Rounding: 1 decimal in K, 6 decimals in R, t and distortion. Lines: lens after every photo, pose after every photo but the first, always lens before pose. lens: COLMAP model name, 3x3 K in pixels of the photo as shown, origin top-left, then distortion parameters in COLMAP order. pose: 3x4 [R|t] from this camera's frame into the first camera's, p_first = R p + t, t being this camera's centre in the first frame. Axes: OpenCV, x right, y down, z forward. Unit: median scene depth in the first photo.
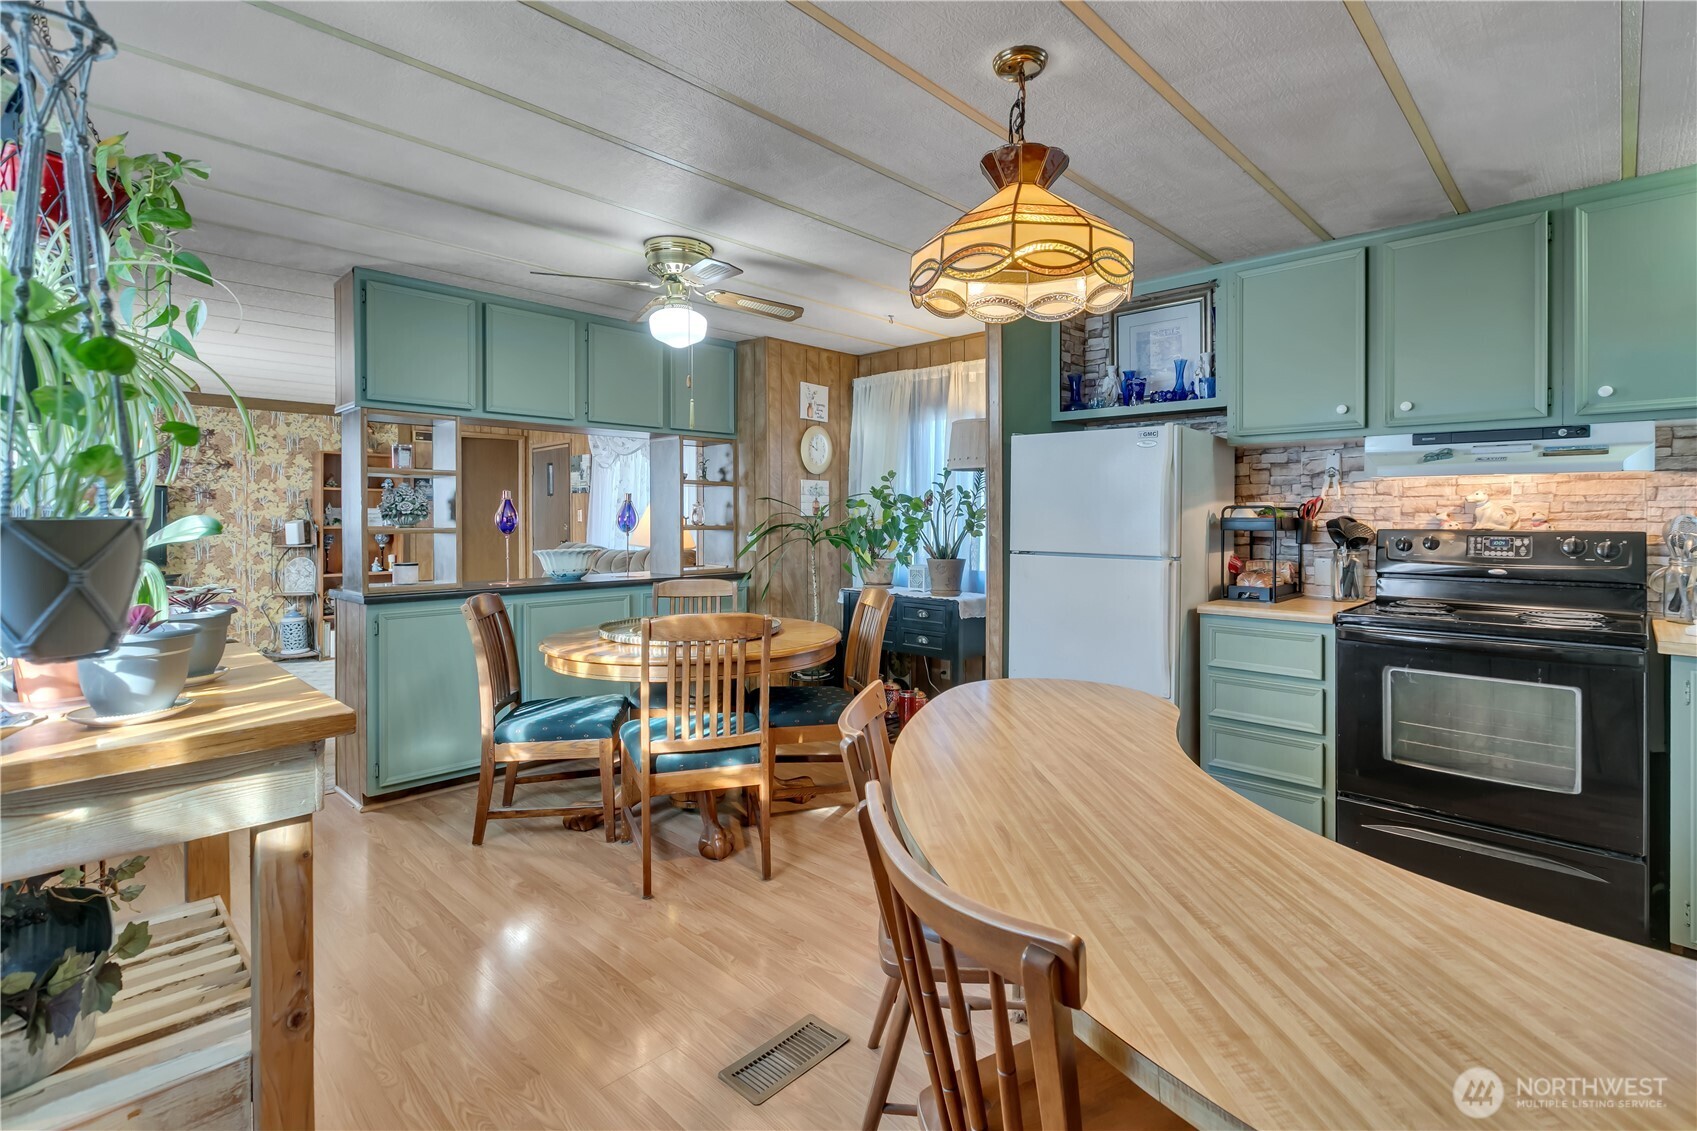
lens RADIAL K [[798.5, 0, 863.6], [0, 798.5, 500.6], [0, 0, 1]] dist [-0.001140, 0.000411]
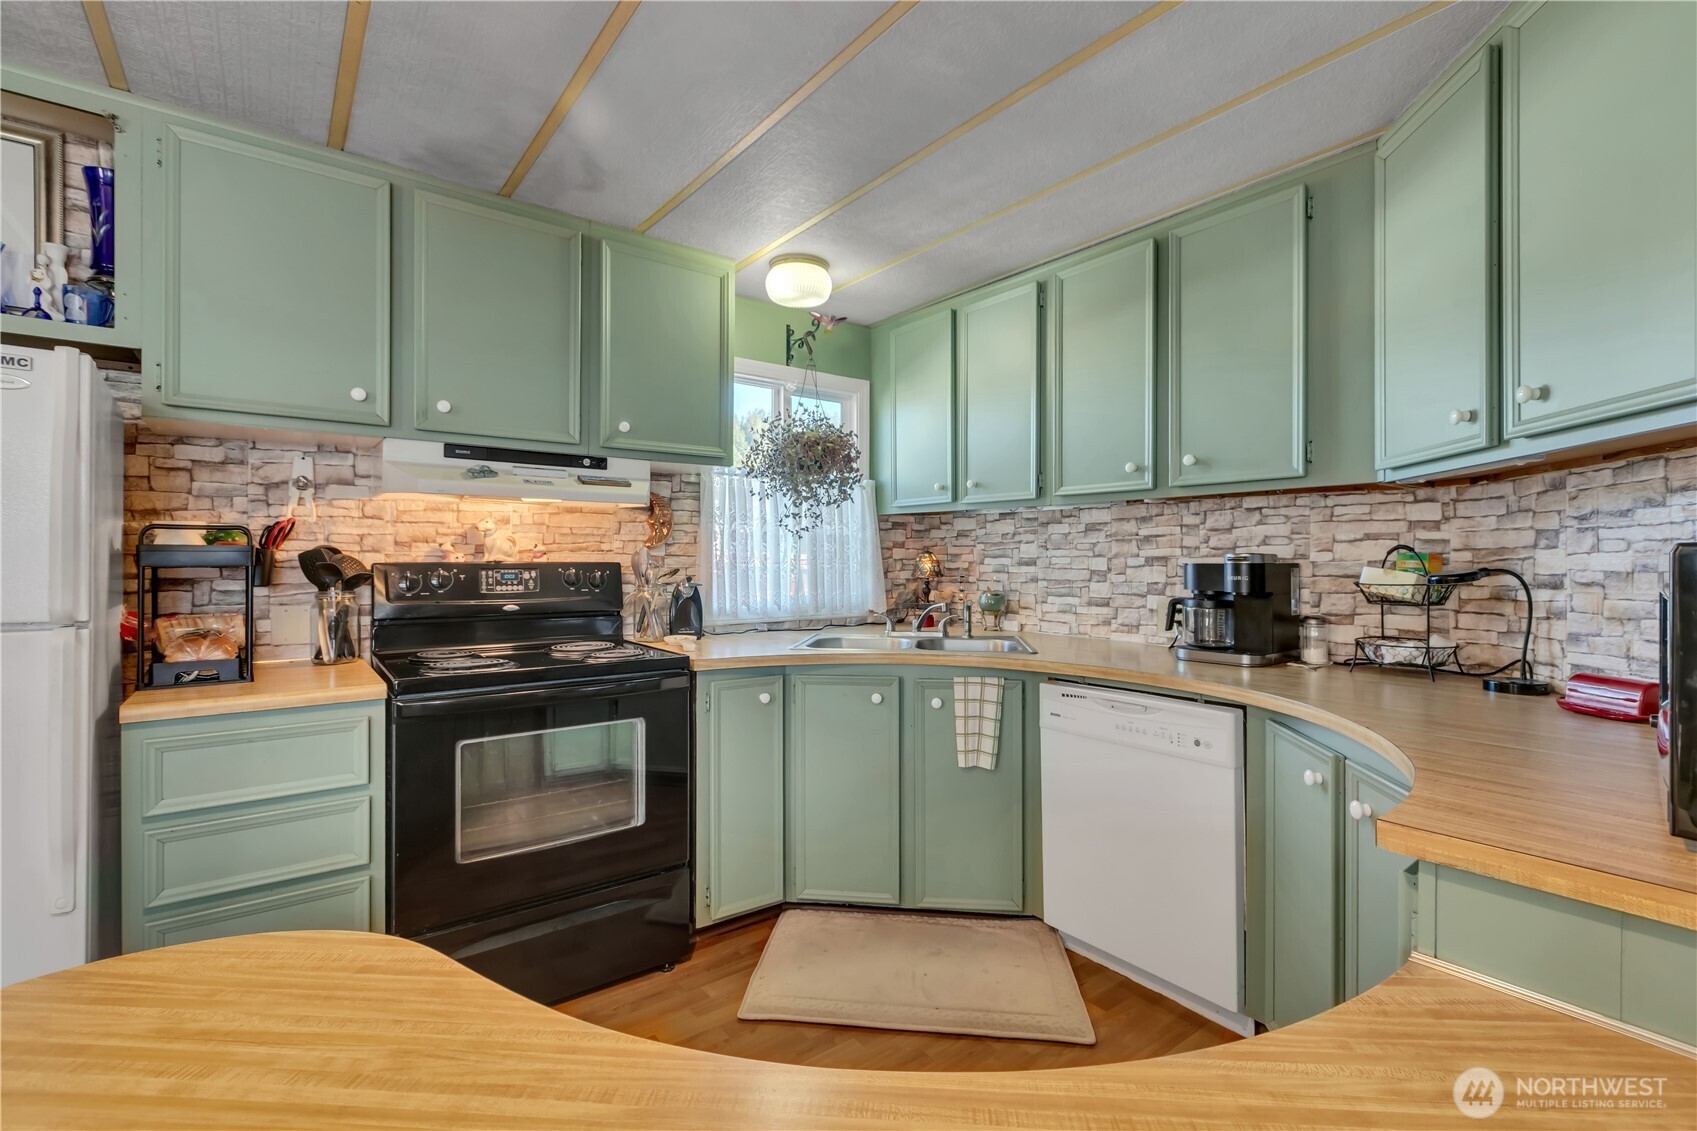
lens RADIAL K [[759.3, 0, 856.0], [0, 759.3, 565.0], [0, 0, 1]] dist [0.001760, -0.000104]
pose [[0.152989, -0.008983, 0.988187, -0.001826], [-0.020186, 0.999722, 0.012213, 0.012812], [-0.988022, -0.021816, 0.152765, 0.283536]]
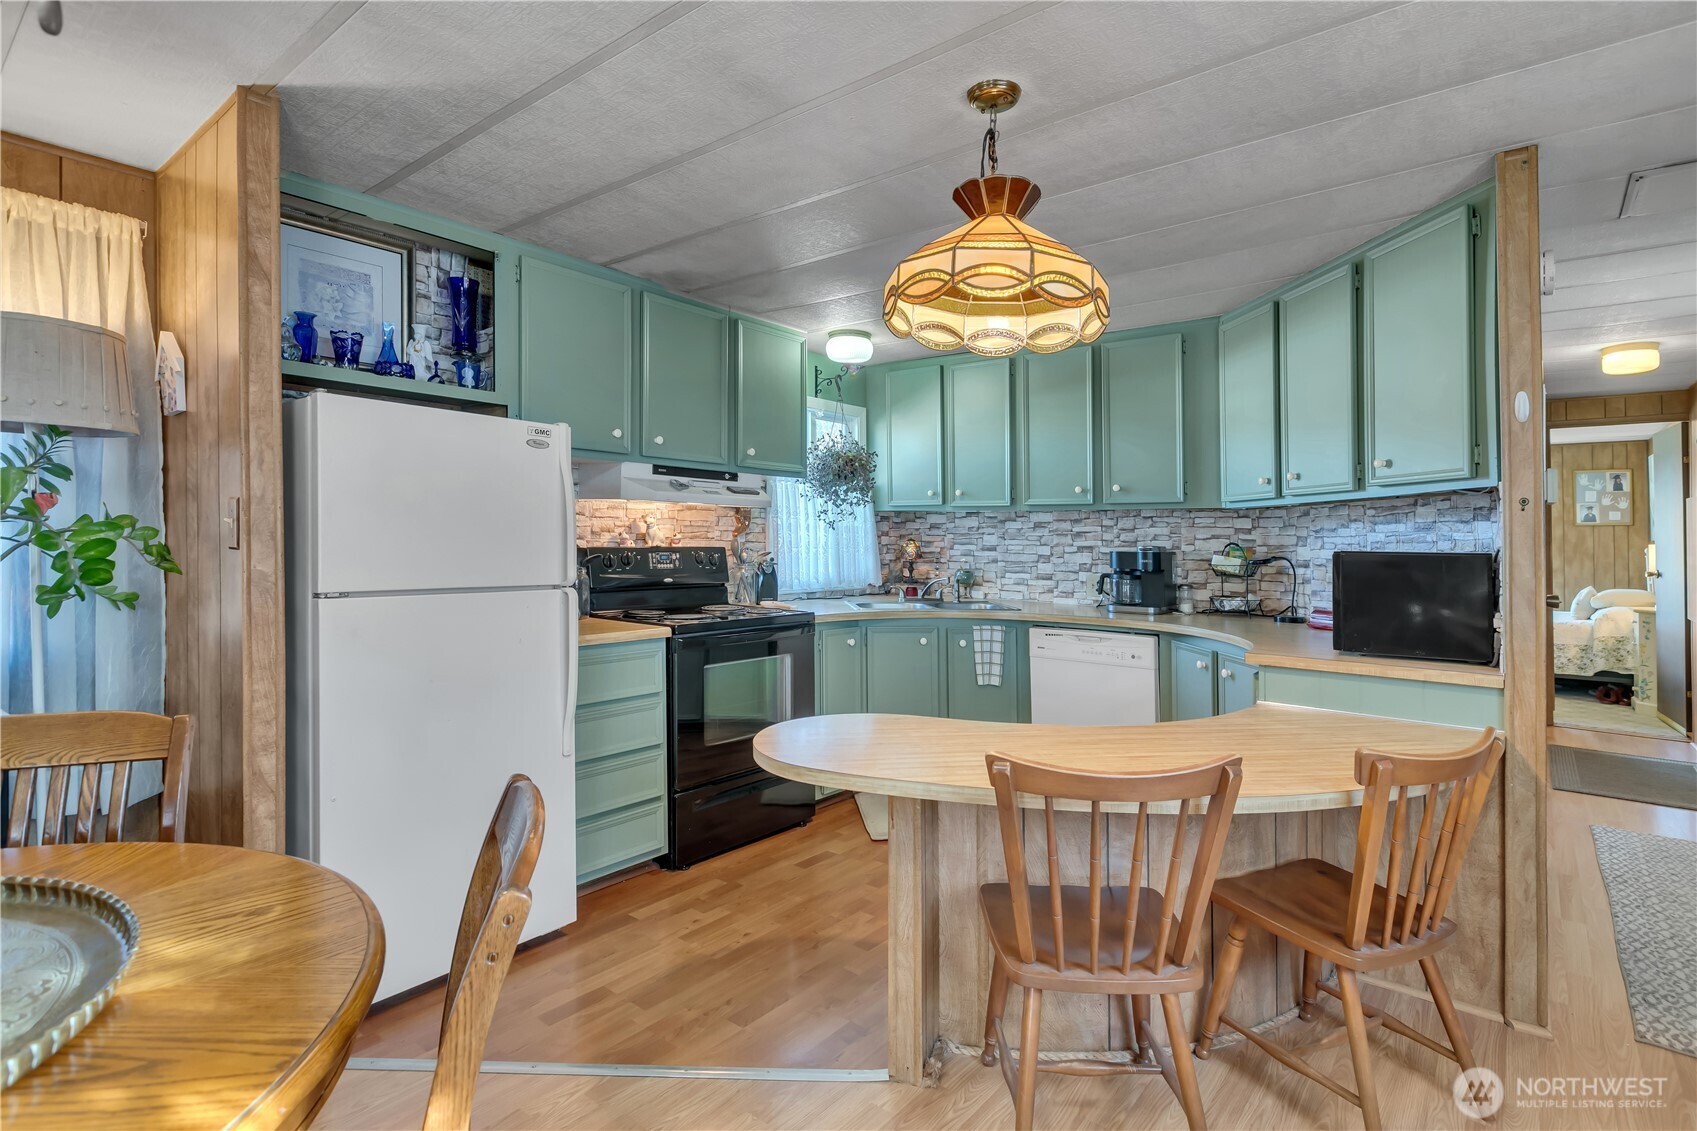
lens RADIAL K [[825.5, 0, 860.2], [0, 825.5, 507.0], [0, 0, 1]] dist [-0.006105, -0.000438]
pose [[-0.082740, 0.034830, 0.995962, -0.311877], [-0.031890, 0.998785, -0.037578, 0.007777], [-0.996061, -0.034871, -0.081529, 0.478885]]
